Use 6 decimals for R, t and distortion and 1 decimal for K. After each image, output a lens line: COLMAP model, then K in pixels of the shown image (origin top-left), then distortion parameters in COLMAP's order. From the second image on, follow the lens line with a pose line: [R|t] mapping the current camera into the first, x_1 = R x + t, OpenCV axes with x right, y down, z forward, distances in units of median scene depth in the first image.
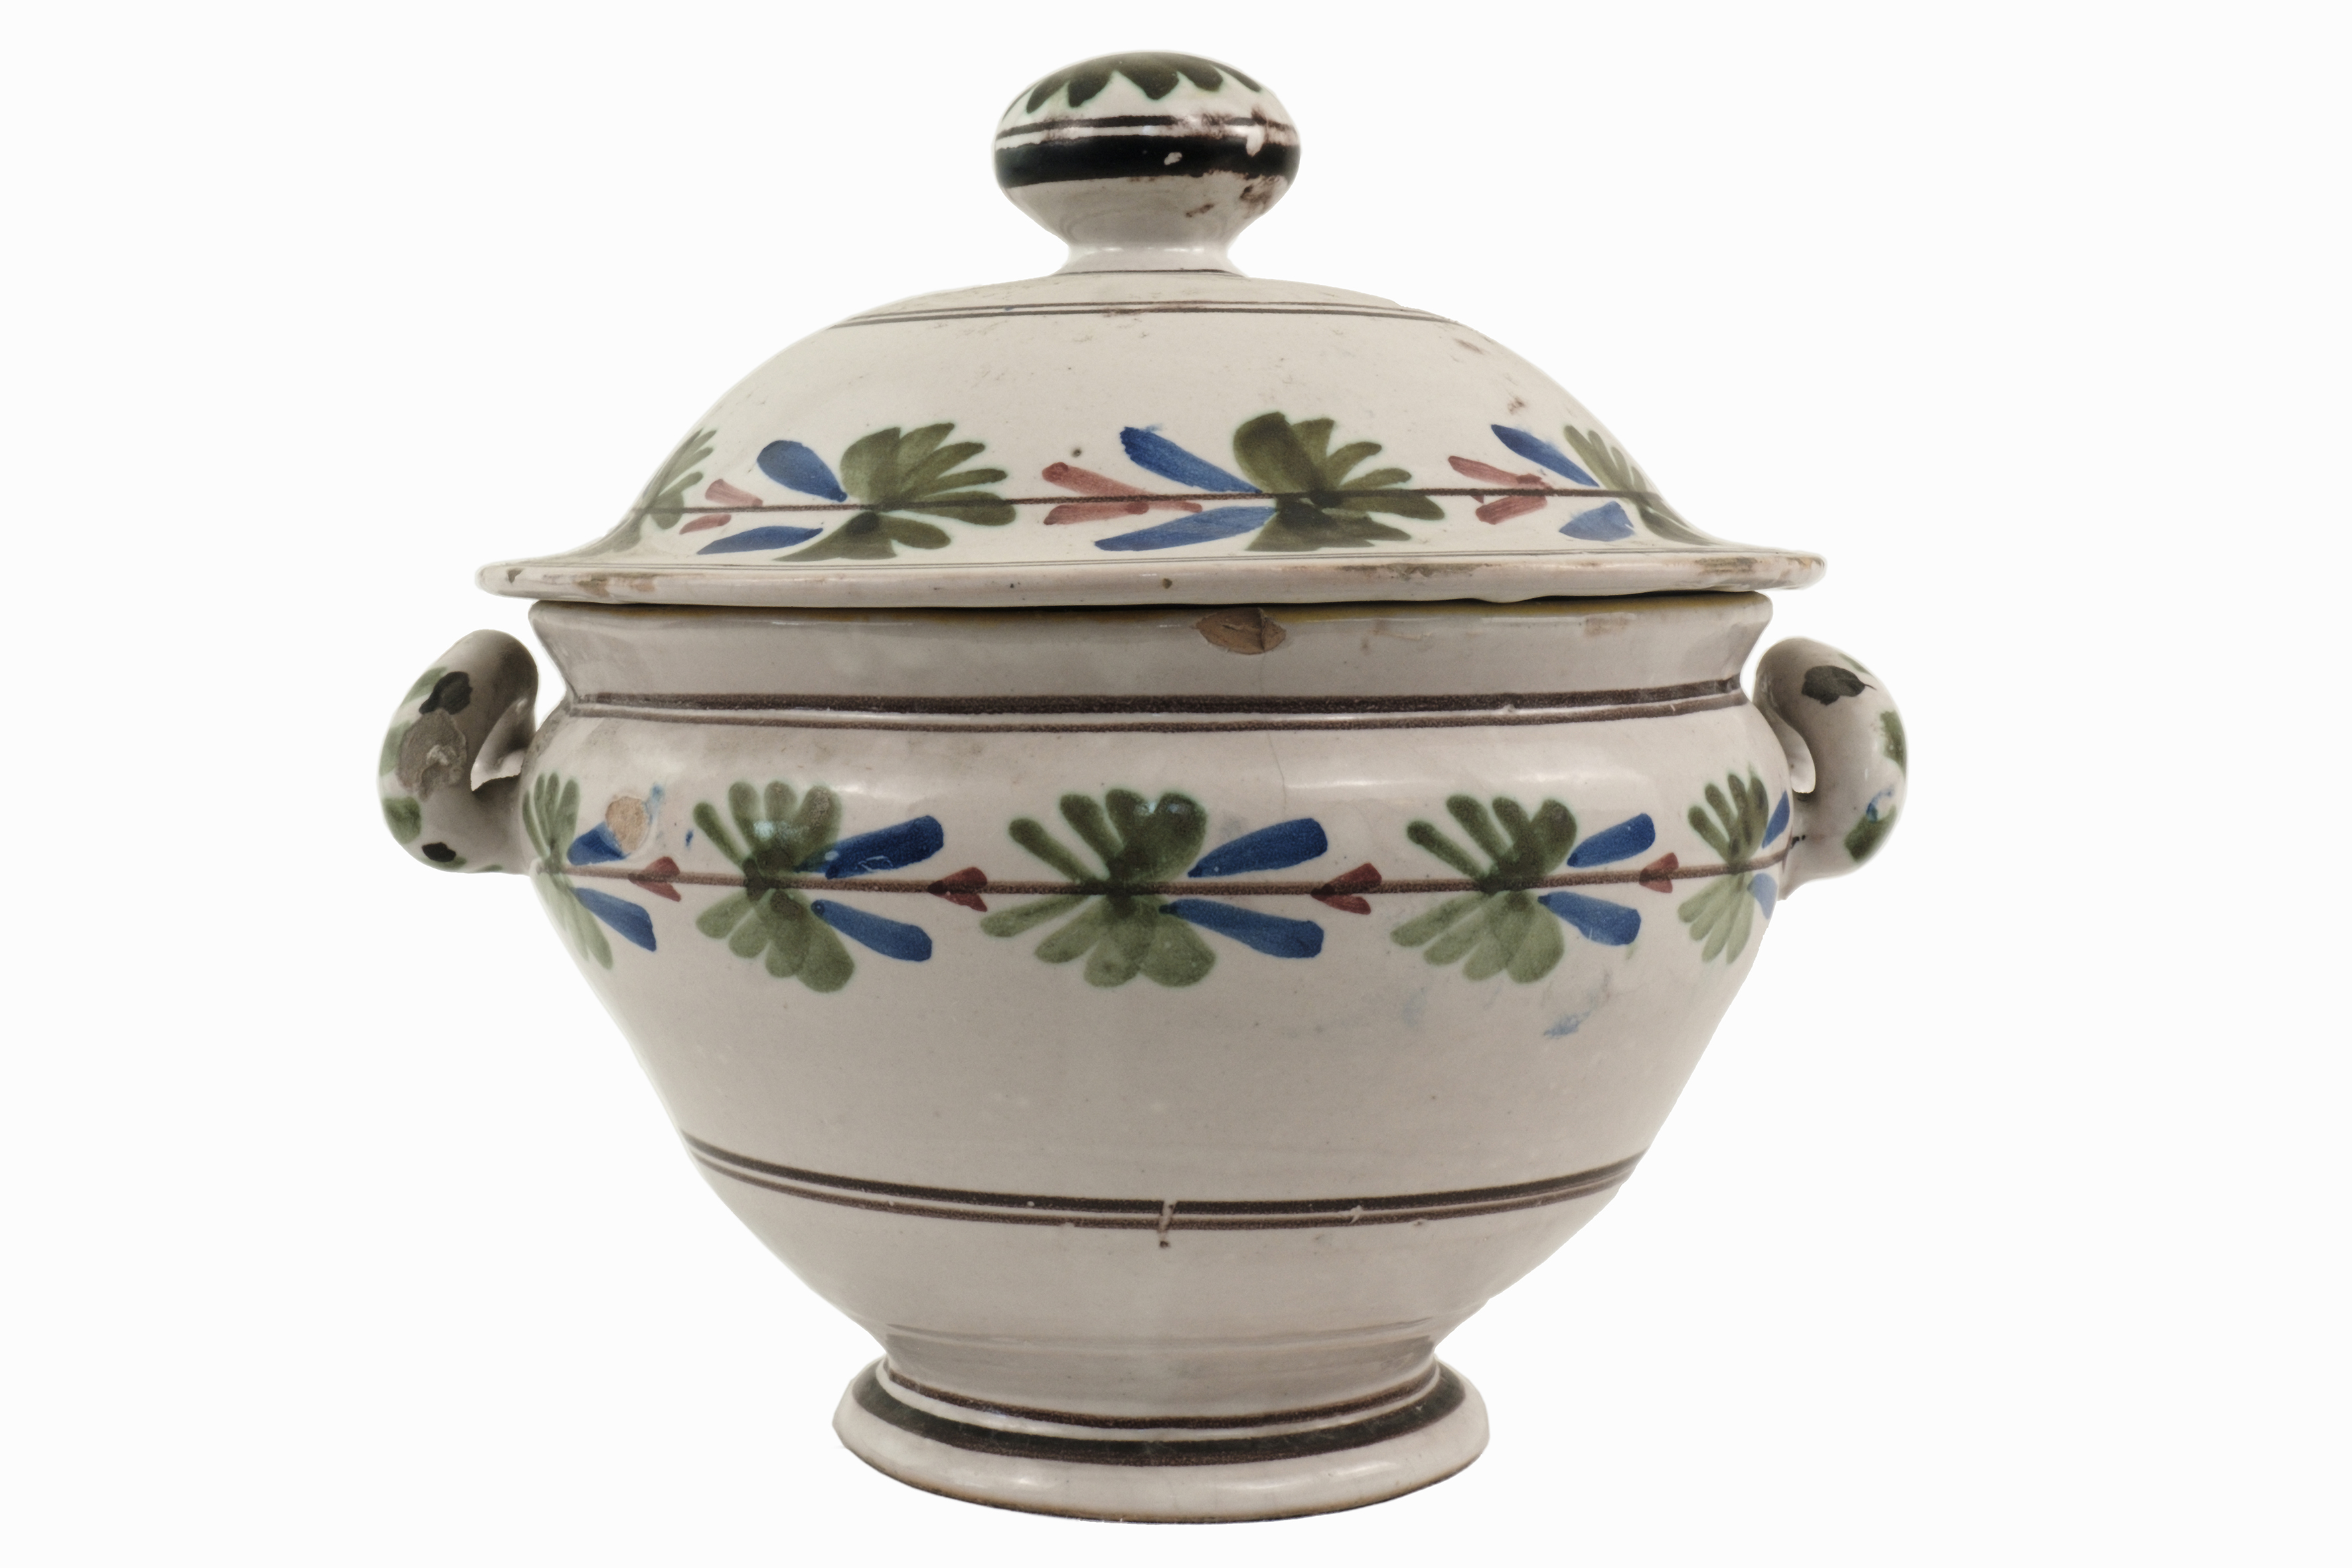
lens RADIAL K [[2837.2, 0, 1137.6], [0, 2837.2, 784.0], [0, 0, 1]] dist [0.001864, 0.000384]
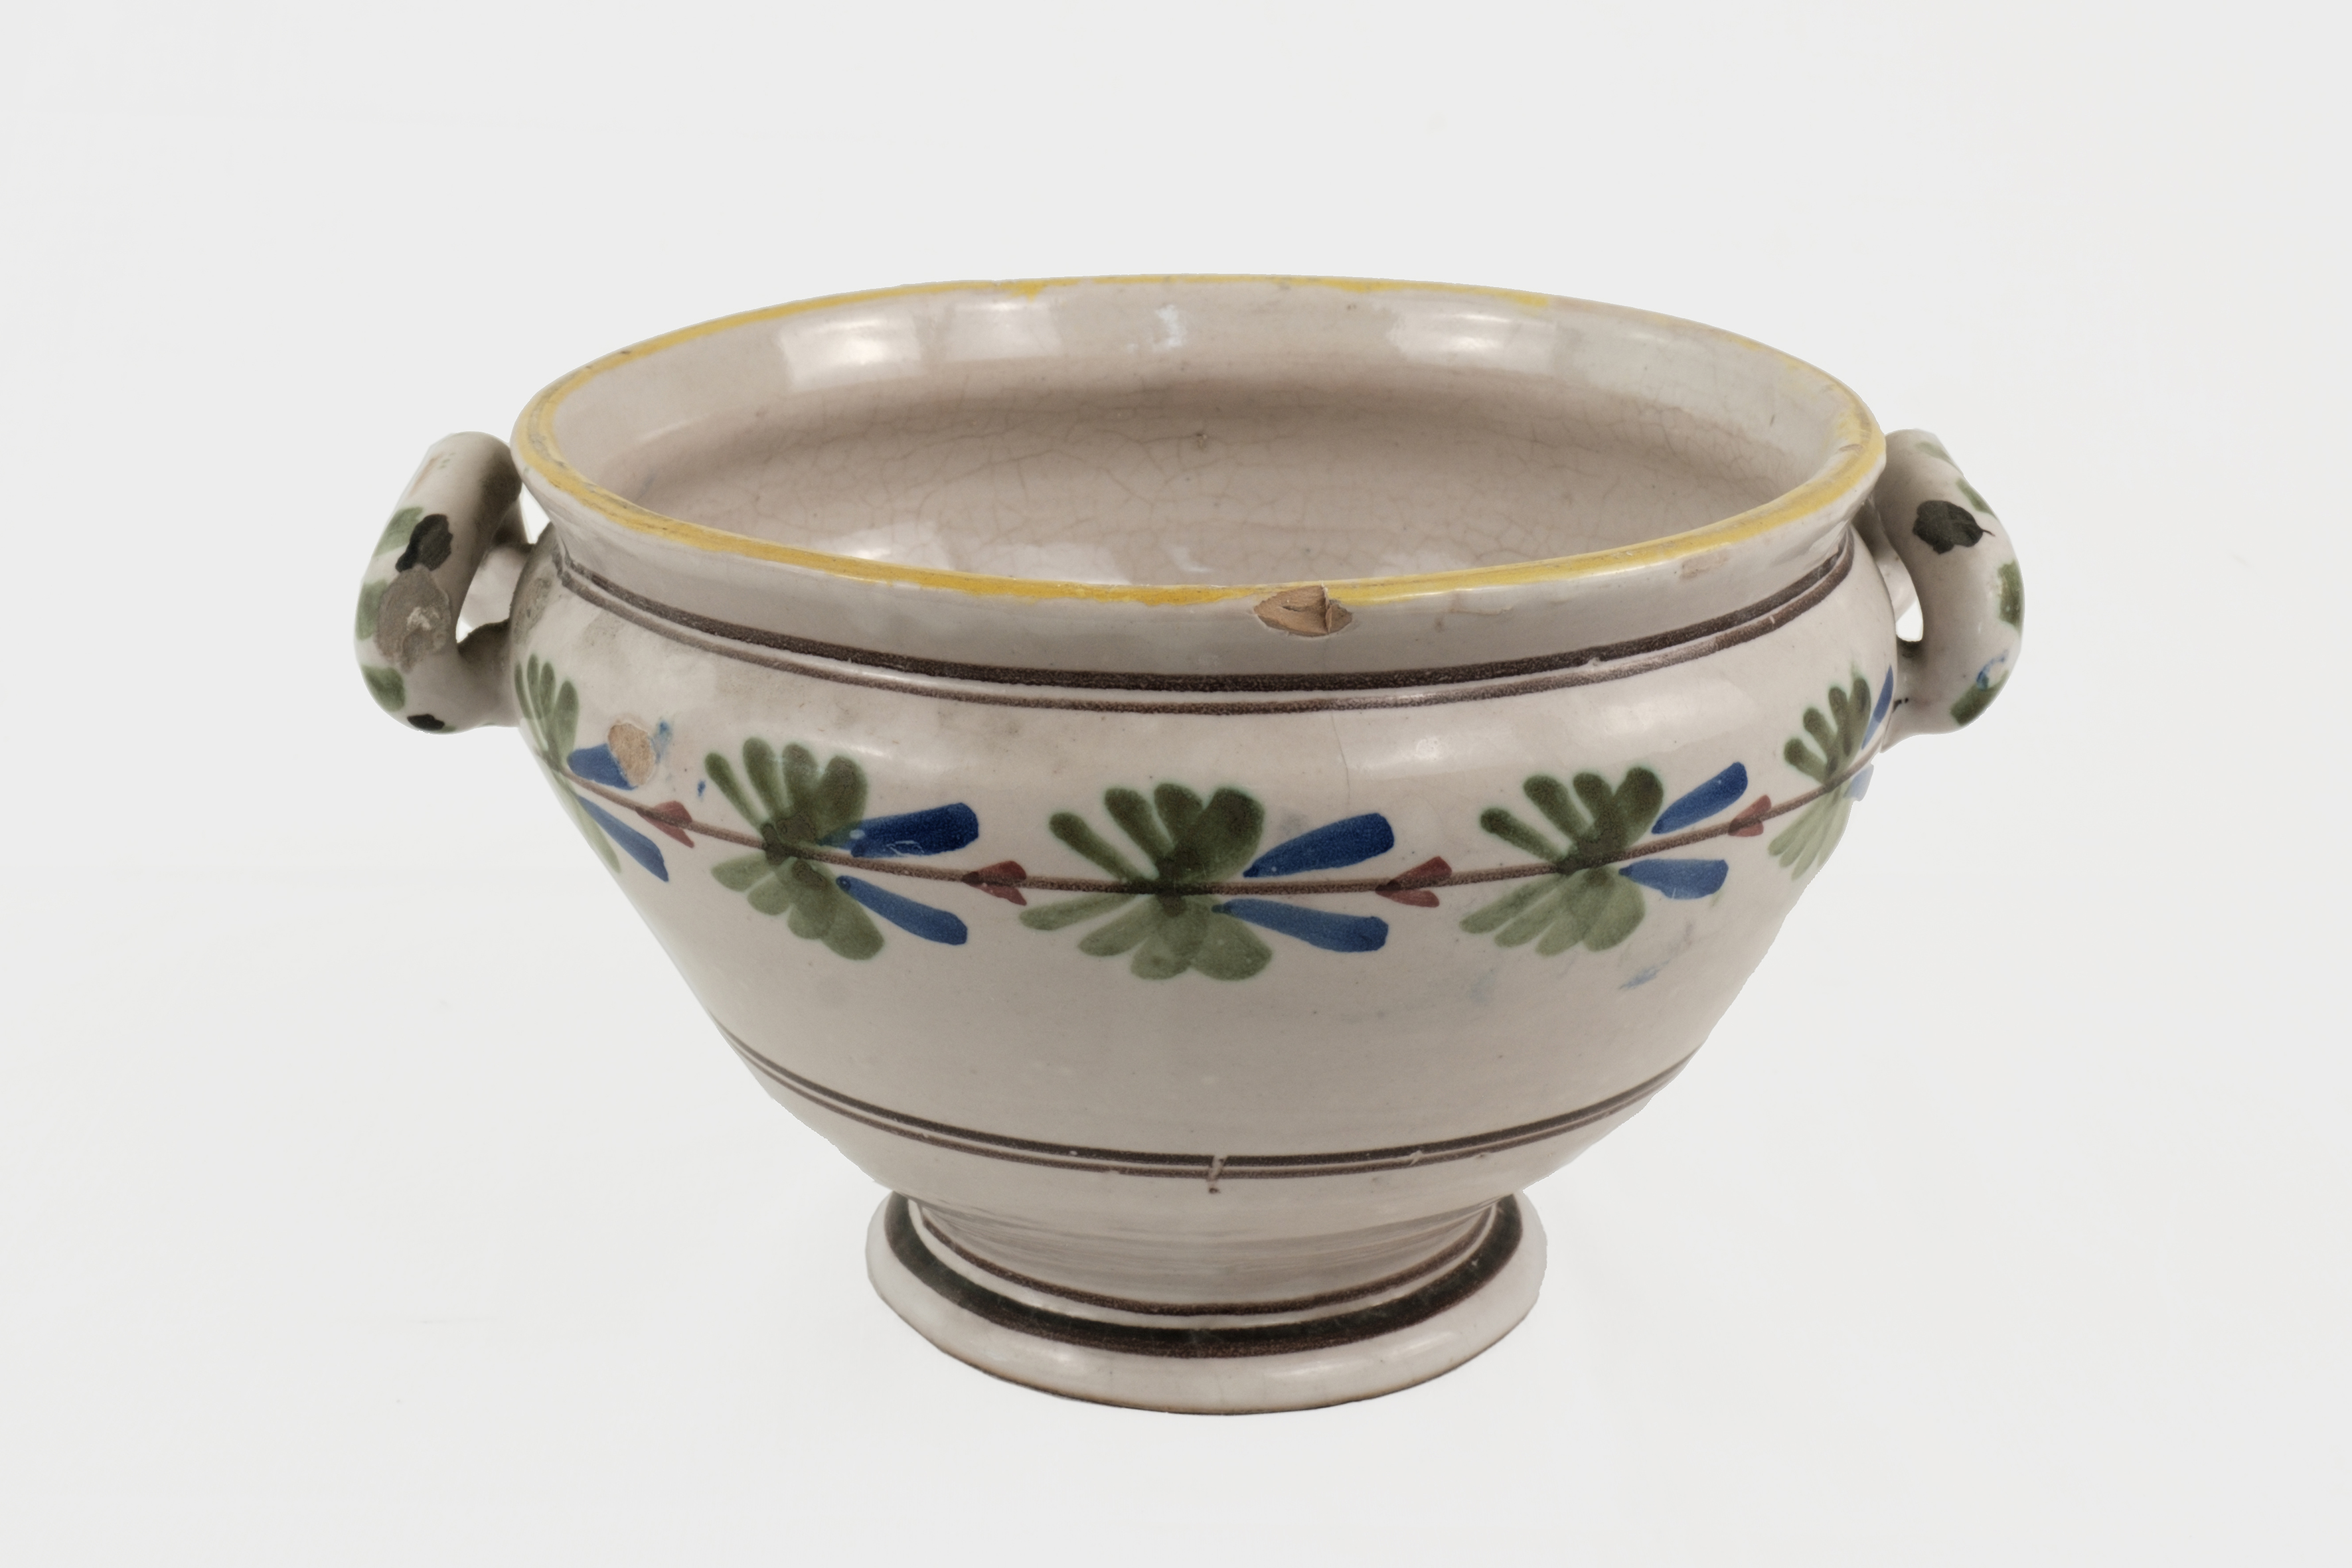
lens RADIAL K [[3066.6, 0, 1176.0], [0, 3066.6, 784.0], [0, 0, 1]] dist [-0.003884, -0.002843]
pose [[0.999992, 0.000713, 0.003938, -0.007704], [-0.001574, 0.974750, 0.223292, -0.208073], [-0.003680, -0.223296, 0.974744, 0.028189]]
